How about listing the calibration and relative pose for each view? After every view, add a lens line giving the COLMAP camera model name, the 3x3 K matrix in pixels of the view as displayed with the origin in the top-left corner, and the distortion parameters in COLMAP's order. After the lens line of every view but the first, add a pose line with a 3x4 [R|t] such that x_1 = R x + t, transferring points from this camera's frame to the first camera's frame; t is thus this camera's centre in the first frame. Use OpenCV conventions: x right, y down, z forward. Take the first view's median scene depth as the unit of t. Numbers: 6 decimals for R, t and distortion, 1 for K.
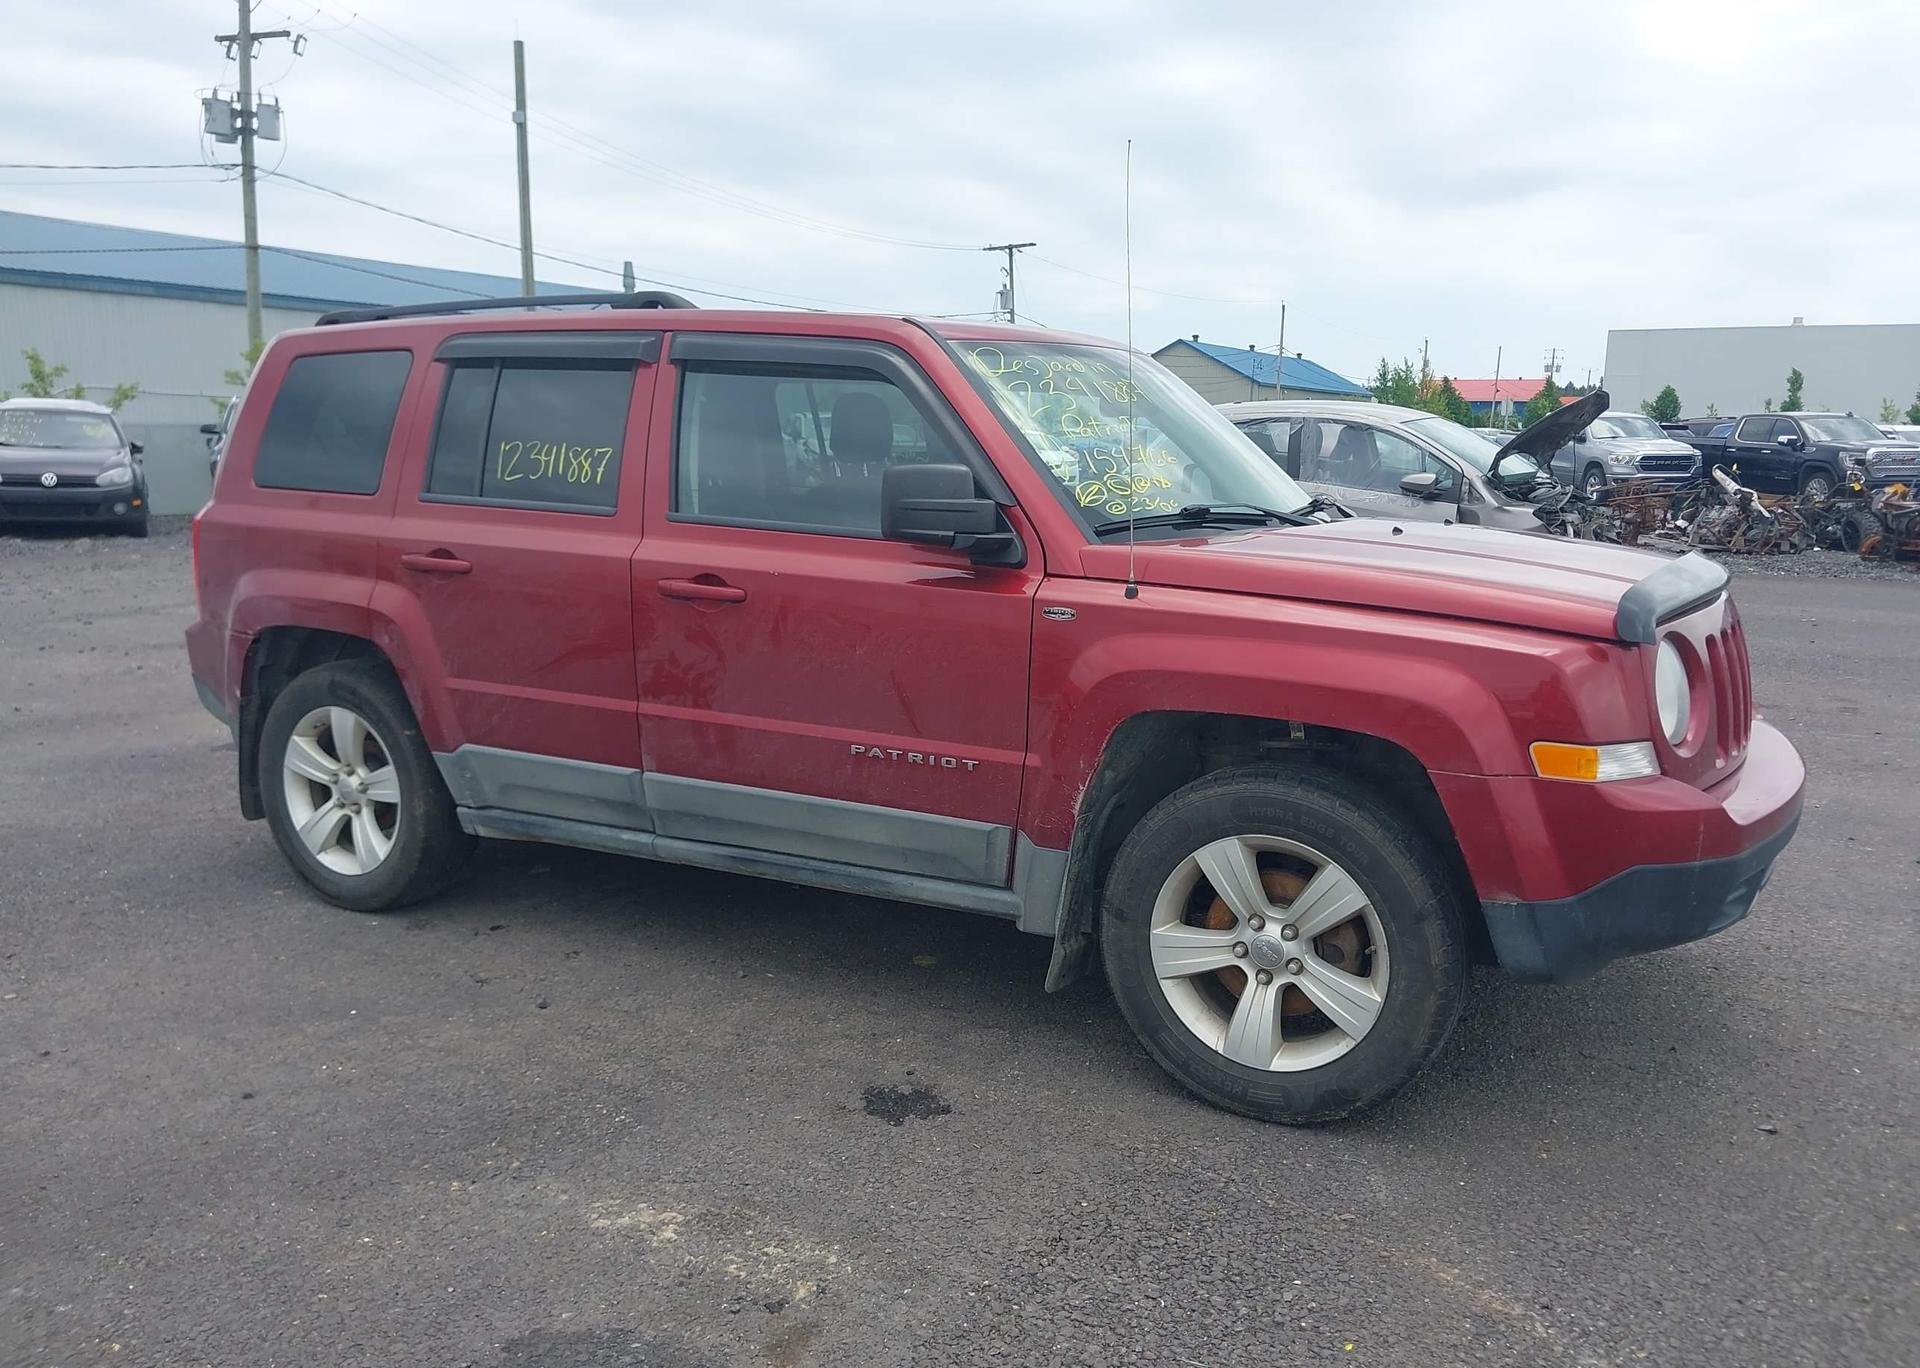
lens RADIAL K [[1505.2, 0, 971.8], [0, 1505.2, 718.8], [0, 0, 1]] dist [0.163164, -0.442096]
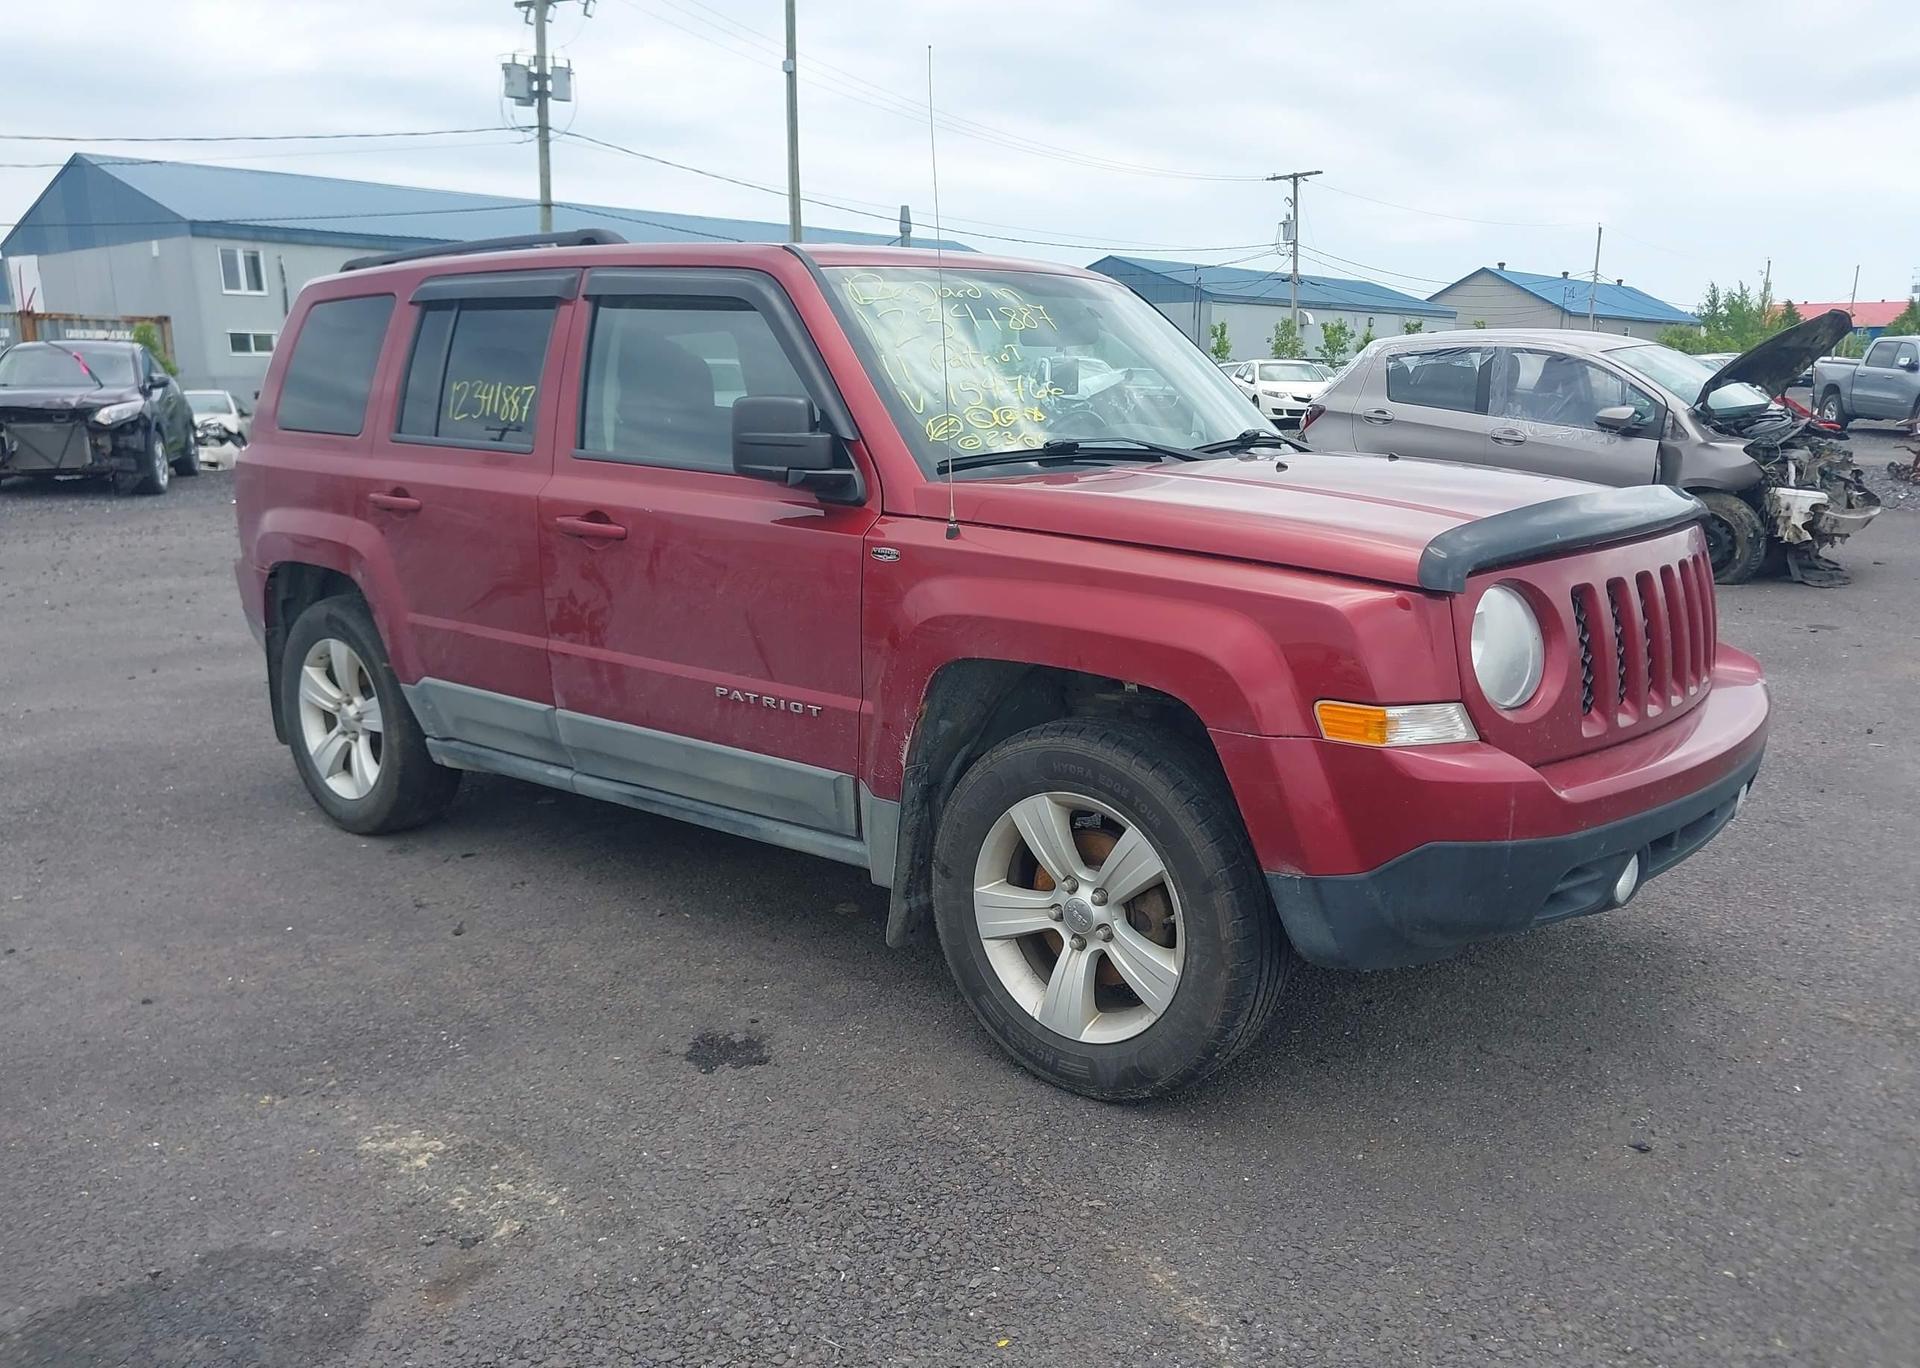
lens RADIAL K [[1517.4, 0, 977.3], [0, 1517.4, 717.1], [0, 0, 1]] dist [0.051494, -0.079817]
pose [[0.982421, 0.027476, -0.184645, 0.250914], [-0.020865, 0.999073, 0.037654, -0.003435], [0.185509, -0.033140, 0.982084, 0.057606]]
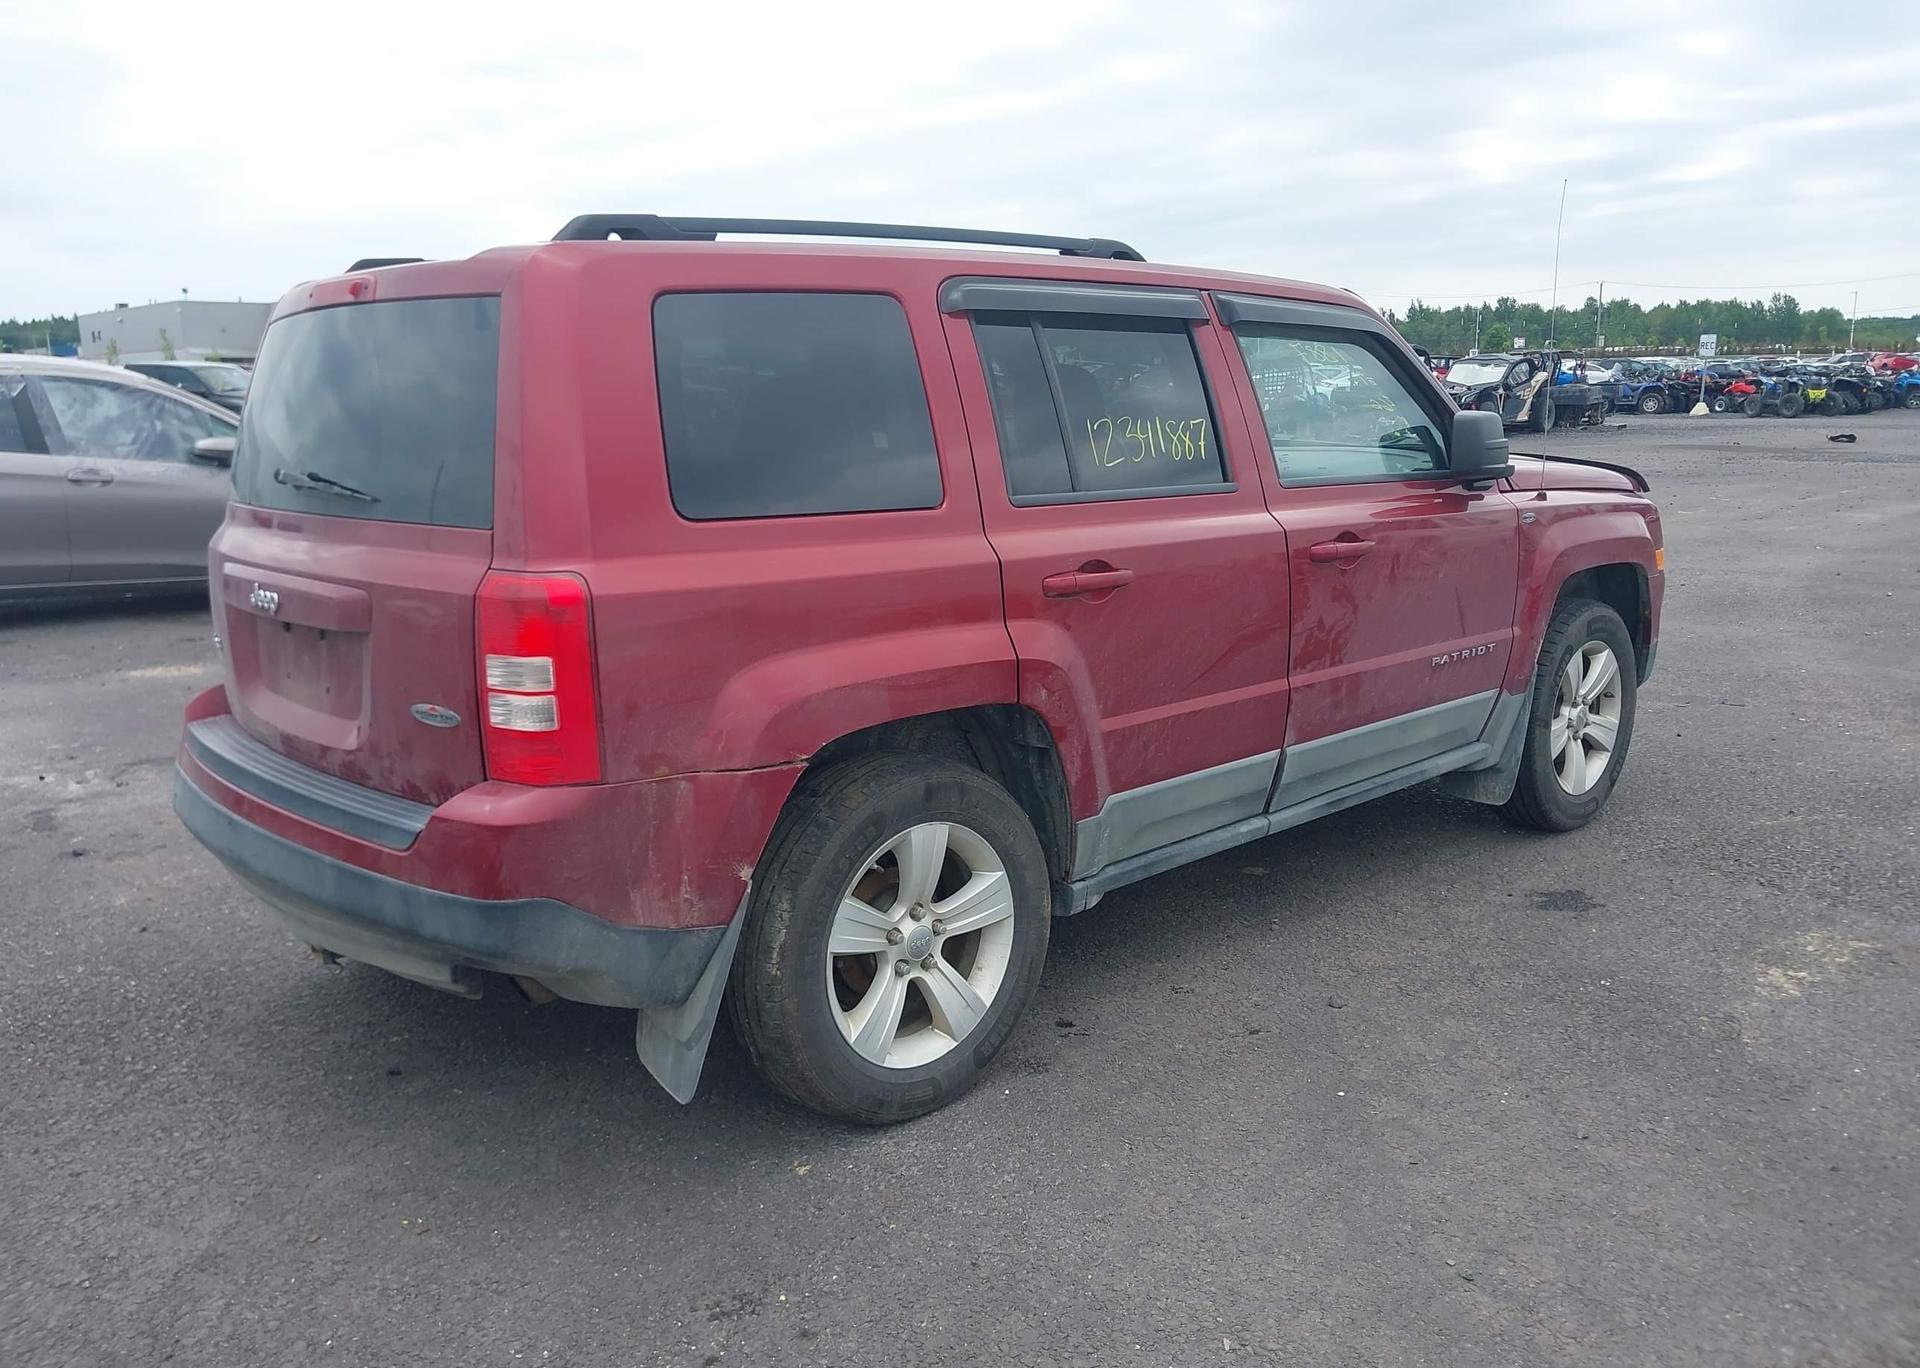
lens RADIAL K [[1517.4, 0, 977.3], [0, 1517.4, 717.1], [0, 0, 1]] dist [0.051494, -0.079817]
pose [[0.312185, -0.223311, 0.923403, -1.199522], [0.194537, 0.966411, 0.167943, -0.191011], [-0.929890, 0.127207, 0.345141, 0.860961]]
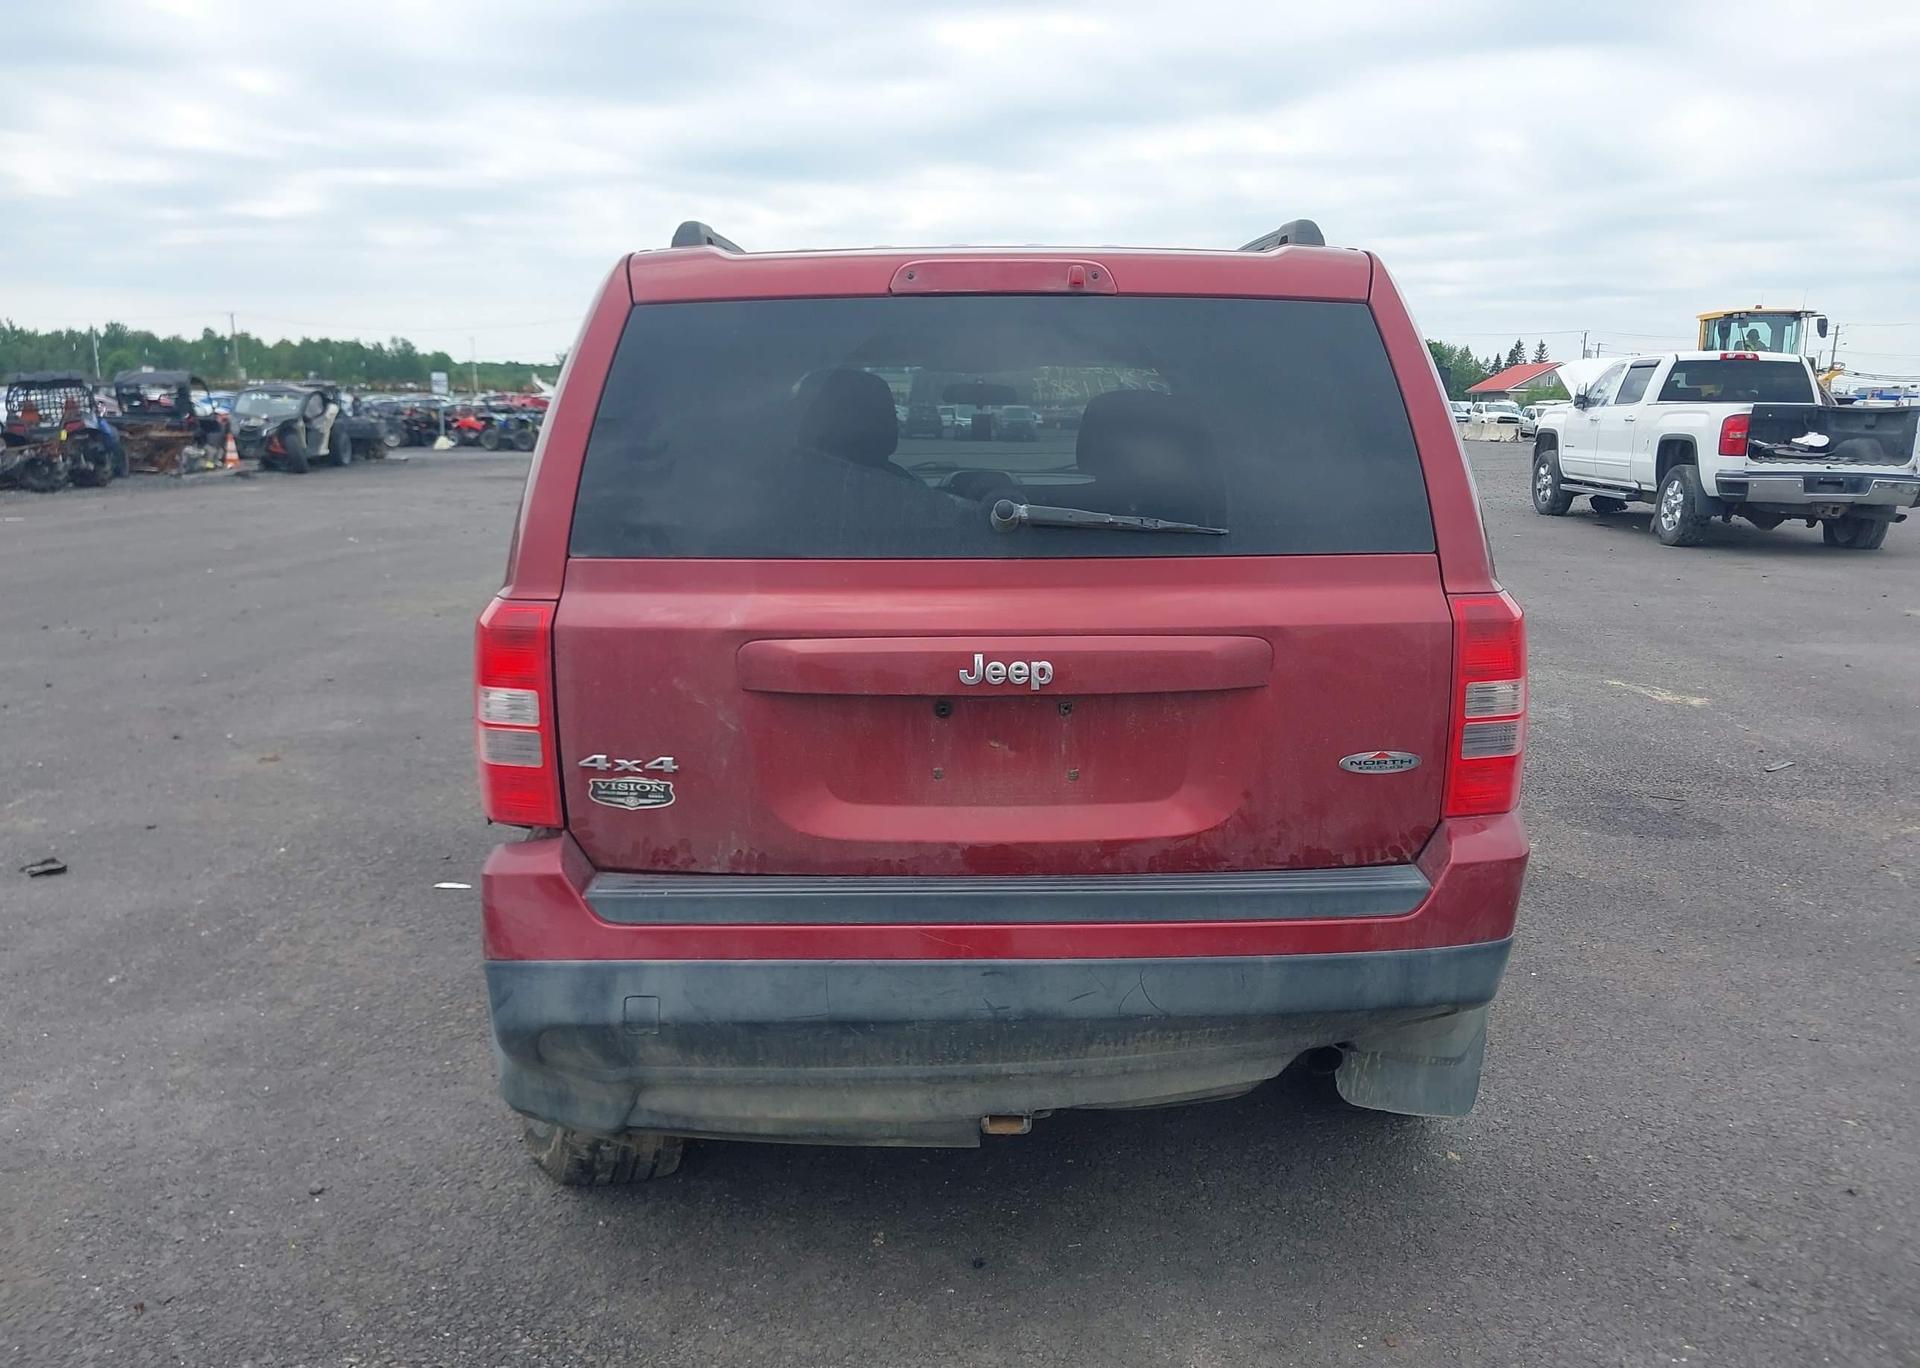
lens RADIAL K [[1517.4, 0, 977.3], [0, 1517.4, 717.1], [0, 0, 1]] dist [0.051494, -0.079817]
pose [[-0.508700, -0.187257, 0.840332, -1.067170], [0.144338, 0.943696, 0.297666, -0.356951], [-0.848758, 0.272715, -0.453030, 1.784661]]
